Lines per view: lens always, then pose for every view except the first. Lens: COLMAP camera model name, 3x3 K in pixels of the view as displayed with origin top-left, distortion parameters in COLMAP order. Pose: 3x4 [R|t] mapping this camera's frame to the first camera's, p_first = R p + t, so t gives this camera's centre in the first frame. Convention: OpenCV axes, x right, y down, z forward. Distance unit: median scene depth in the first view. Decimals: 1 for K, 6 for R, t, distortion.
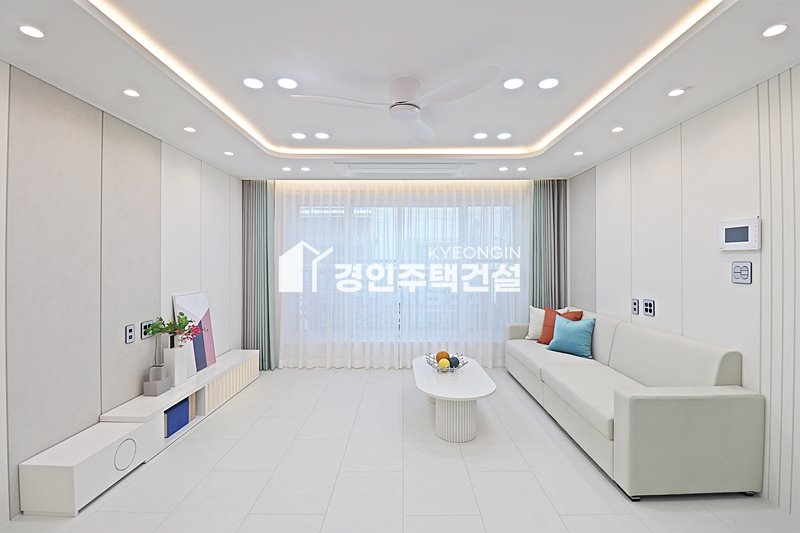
lens RADIAL K [[369.2, 0, 405.9], [0, 369.2, 261.6], [0, 0, 1]] dist [-0.008422, -0.007424]
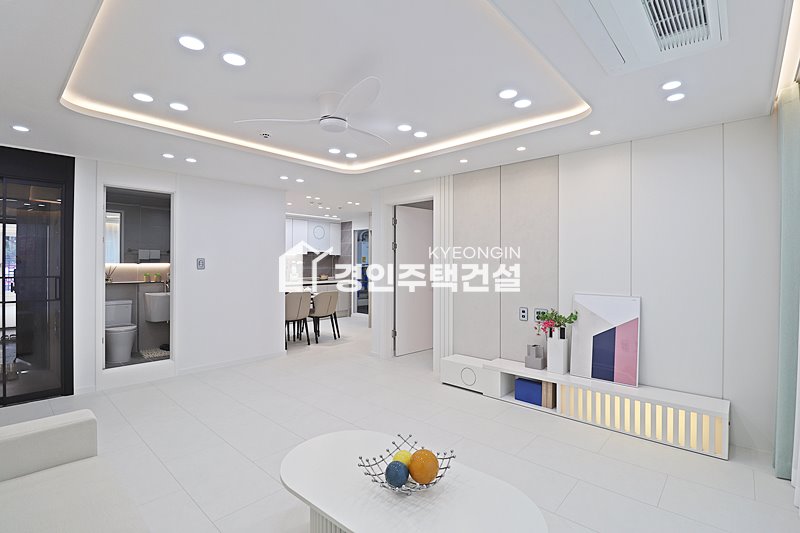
lens RADIAL K [[369.2, 0, 411.9], [0, 369.2, 266.9], [0, 0, 1]] dist [-0.008422, -0.007424]
pose [[-0.660765, 0.005195, -0.750575, 0.407692], [0.000393, 0.999978, 0.006575, 0.007905], [0.750593, 0.004049, -0.660752, 1.168717]]
